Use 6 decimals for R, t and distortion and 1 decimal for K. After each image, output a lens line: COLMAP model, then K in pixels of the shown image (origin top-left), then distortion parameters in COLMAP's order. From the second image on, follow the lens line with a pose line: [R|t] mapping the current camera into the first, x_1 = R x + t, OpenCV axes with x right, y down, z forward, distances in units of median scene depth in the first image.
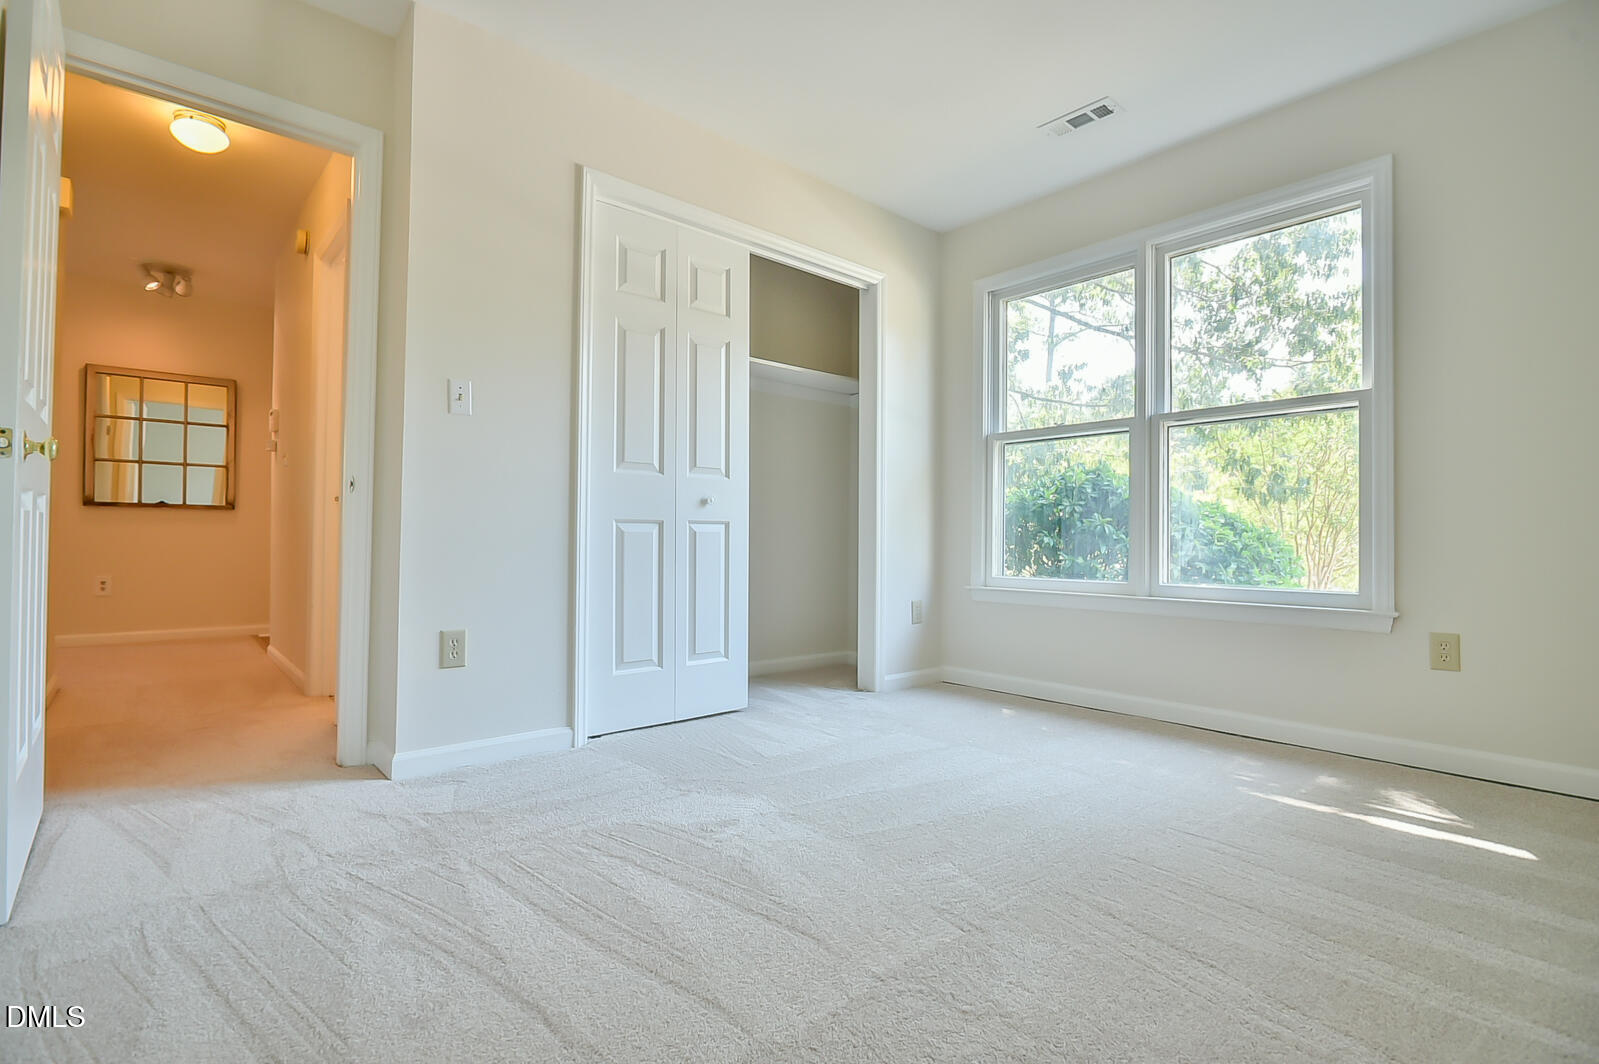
lens RADIAL K [[753.7, 0, 800.4], [0, 753.7, 540.9], [0, 0, 1]] dist [-0.006032, -0.000652]
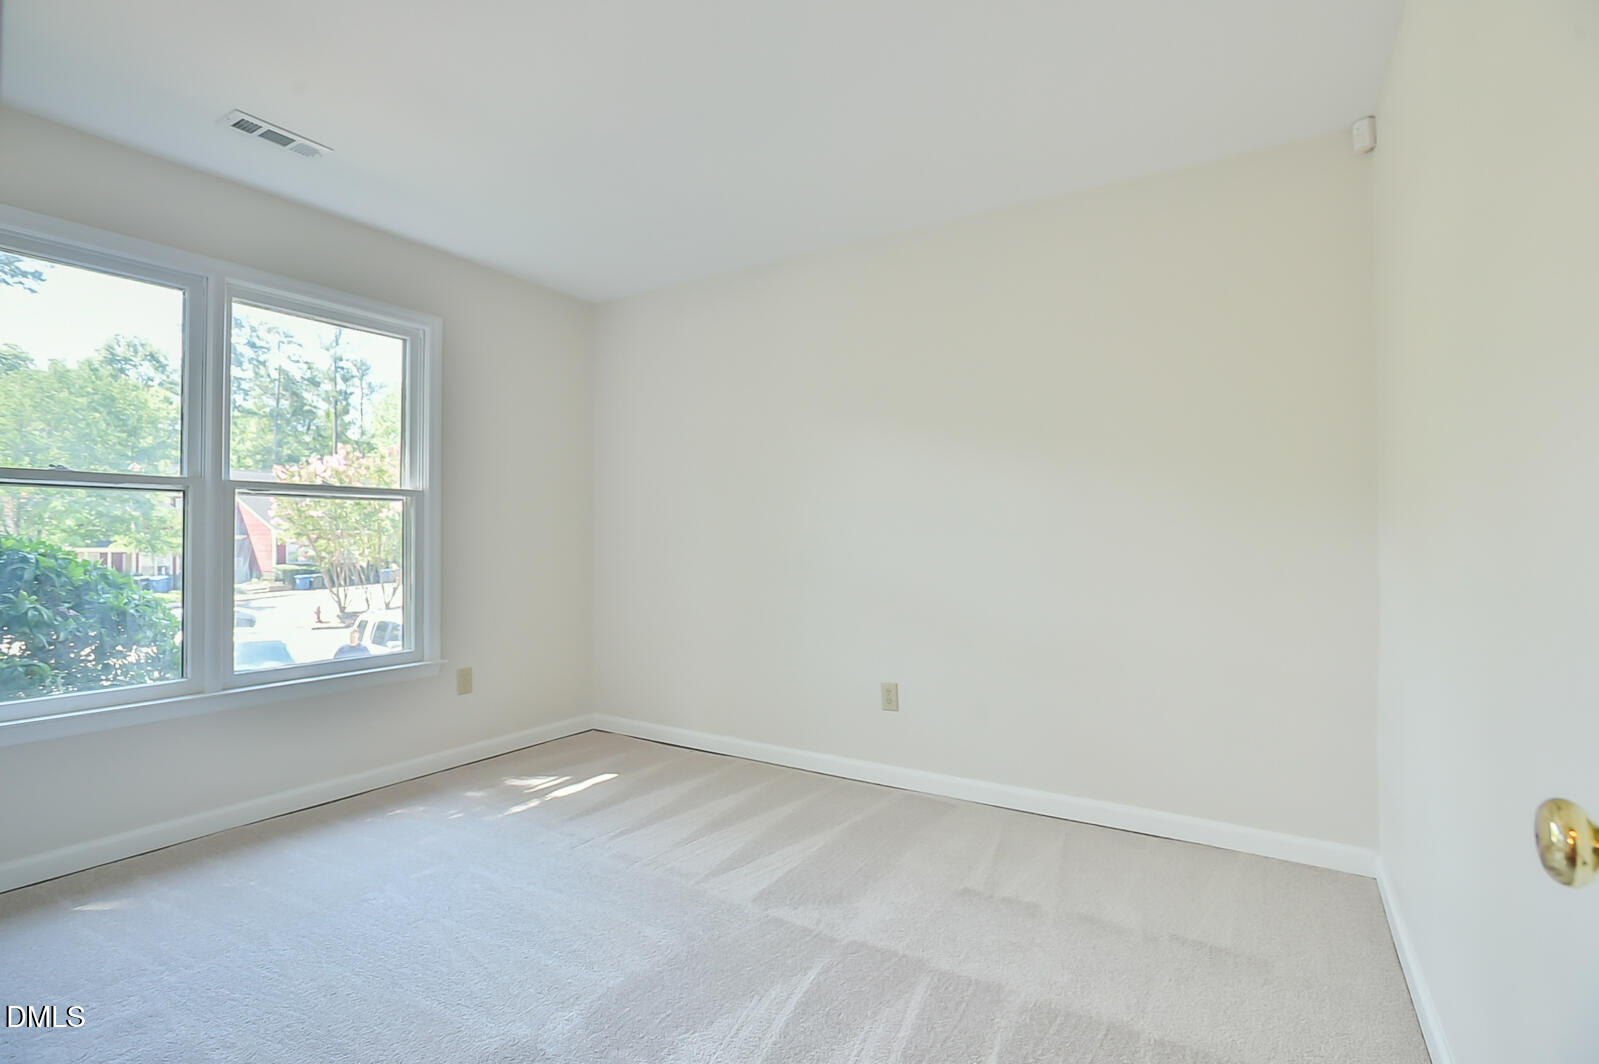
lens RADIAL K [[753.7, 0, 812.6], [0, 753.7, 524.3], [0, 0, 1]] dist [-0.006032, -0.000652]
pose [[-0.312703, 0.002050, 0.949849, -0.803790], [-0.010974, 0.999923, -0.005771, -0.169165], [-0.949787, -0.012228, -0.312657, 0.890073]]
